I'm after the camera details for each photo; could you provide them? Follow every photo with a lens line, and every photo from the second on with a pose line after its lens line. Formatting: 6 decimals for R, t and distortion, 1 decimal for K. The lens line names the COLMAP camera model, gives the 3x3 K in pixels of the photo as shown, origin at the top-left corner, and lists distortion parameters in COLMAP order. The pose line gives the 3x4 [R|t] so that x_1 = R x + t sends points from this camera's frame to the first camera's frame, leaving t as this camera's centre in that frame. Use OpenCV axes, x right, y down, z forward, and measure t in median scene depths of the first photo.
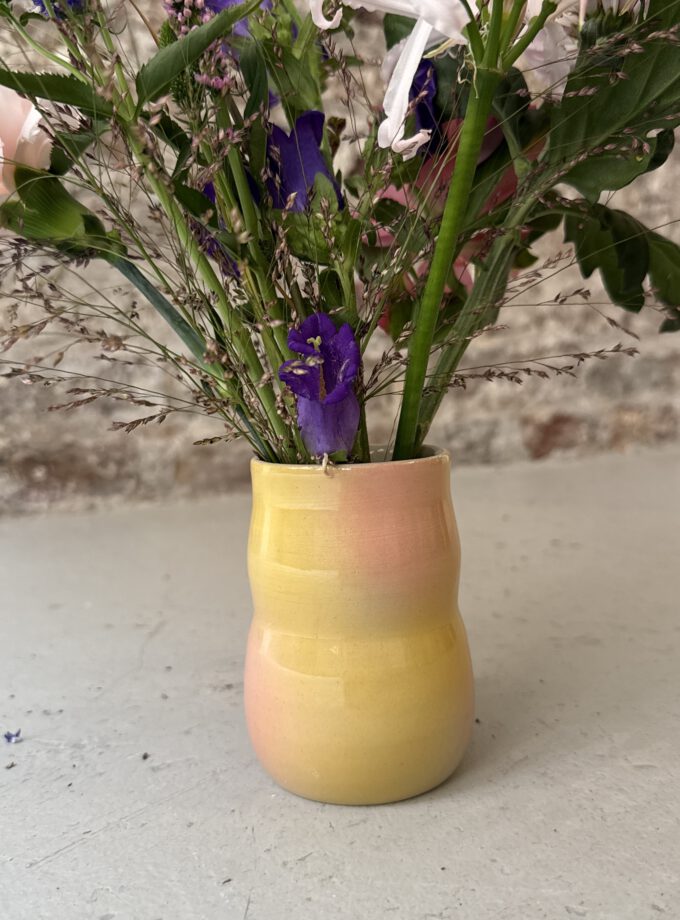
lens RADIAL K [[879.1, 0, 334.5], [0, 879.1, 469.3], [0, 0, 1]] dist [0.023473, 0.000000]
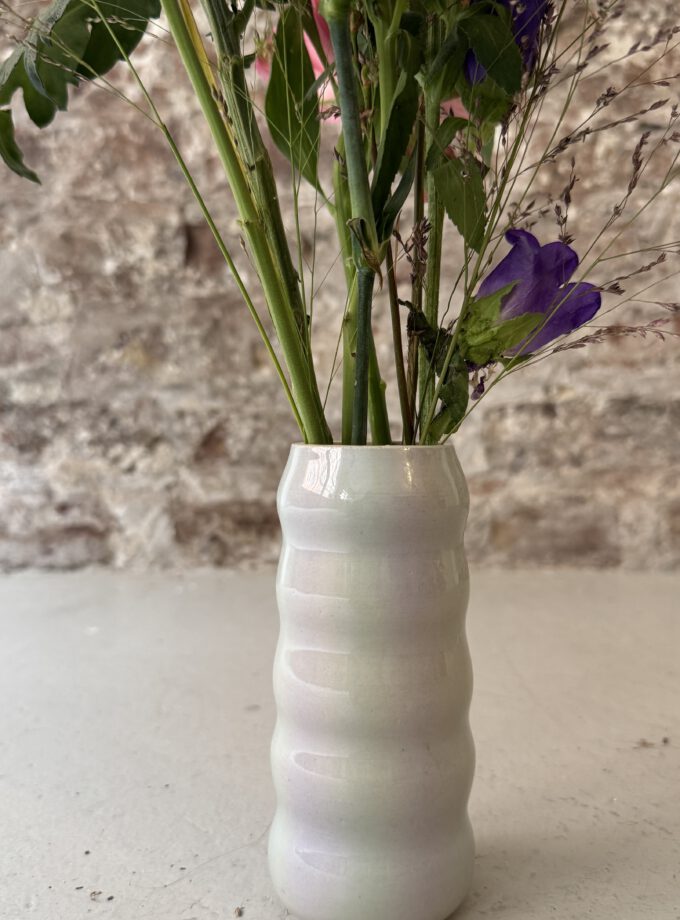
lens RADIAL K [[879.1, 0, 341.1], [0, 879.1, 463.9], [0, 0, 1]] dist [0.023473, 0.000000]
pose [[0.884958, 0.052862, -0.462661, 0.214612], [-0.069282, 0.997424, -0.018558, -0.104722], [0.460489, 0.048477, 0.886341, 0.431806]]
